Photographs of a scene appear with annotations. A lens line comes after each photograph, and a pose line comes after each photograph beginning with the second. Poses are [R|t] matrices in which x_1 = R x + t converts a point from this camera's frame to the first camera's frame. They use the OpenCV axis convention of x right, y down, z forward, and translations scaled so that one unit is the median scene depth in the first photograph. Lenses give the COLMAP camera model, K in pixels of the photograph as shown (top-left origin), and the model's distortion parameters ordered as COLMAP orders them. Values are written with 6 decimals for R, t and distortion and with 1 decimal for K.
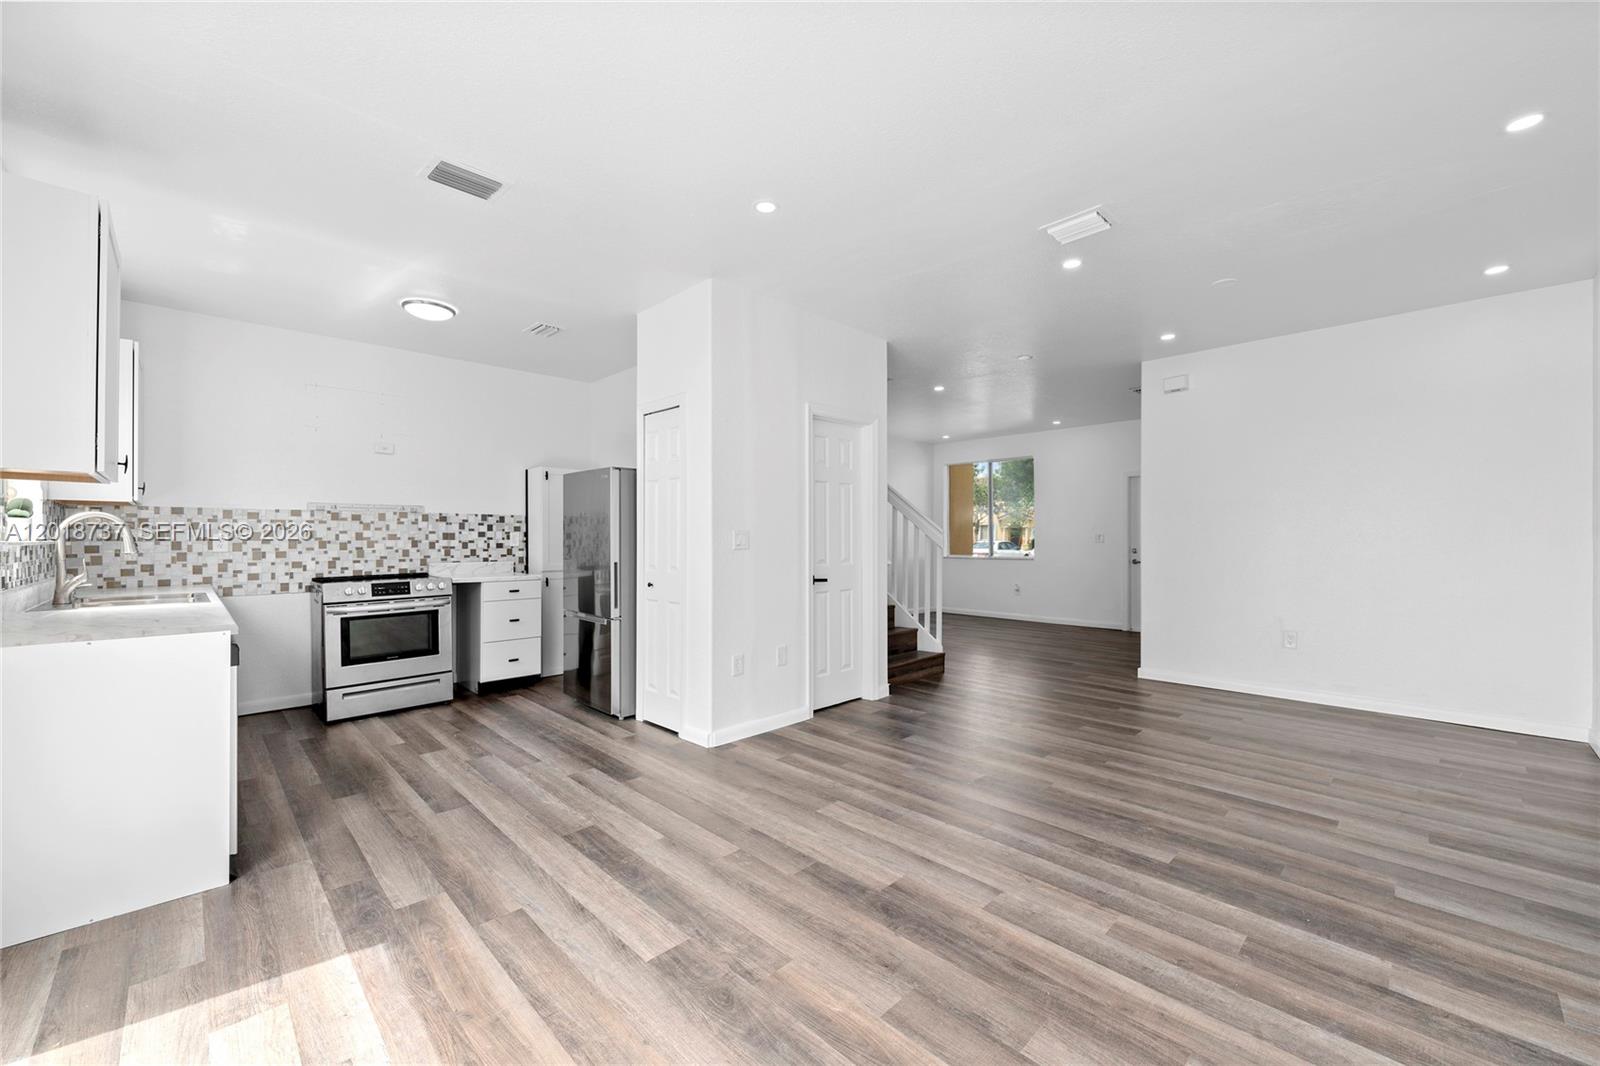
lens RADIAL K [[621.1, 0, 801.1], [0, 621.1, 535.0], [0, 0, 1]] dist [-0.000099, -0.000014]
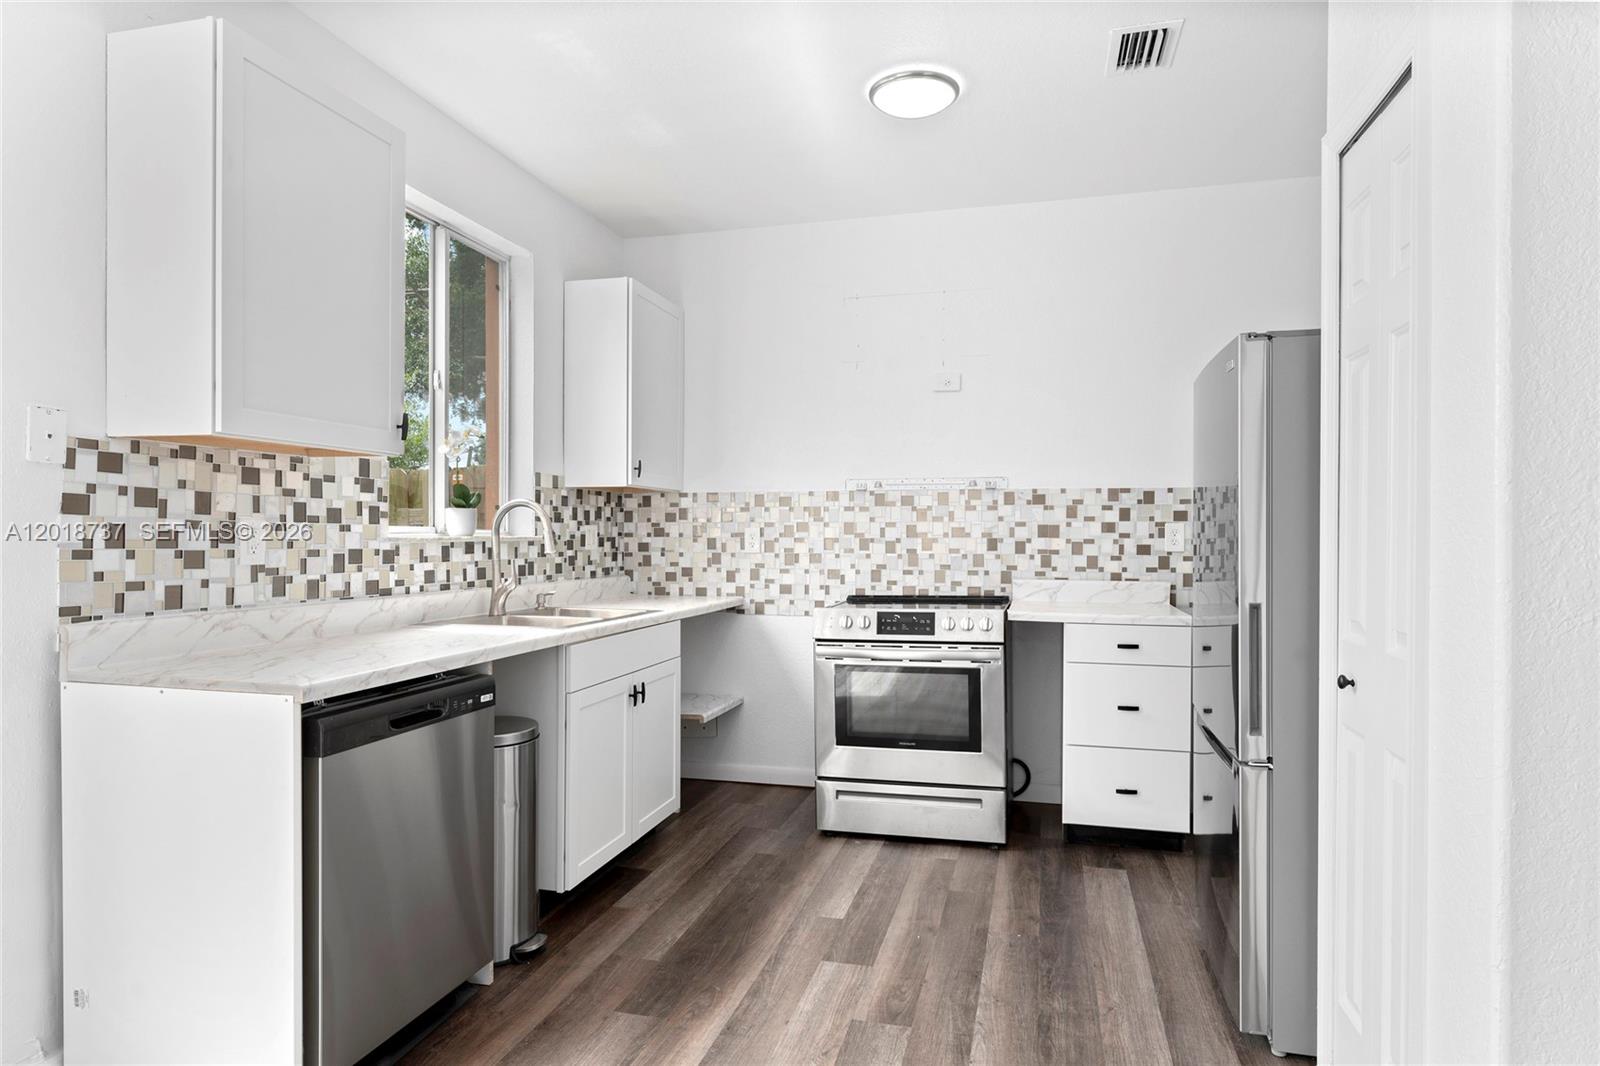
lens RADIAL K [[923.8, 0, 800.5], [0, 923.8, 536.8], [0, 0, 1]] dist [0.003794, -0.000144]
pose [[0.509806, 0.004635, -0.860277, 0.019075], [0.001722, 0.999978, 0.006408, 0.001730], [0.860288, -0.004748, 0.509786, 0.463145]]
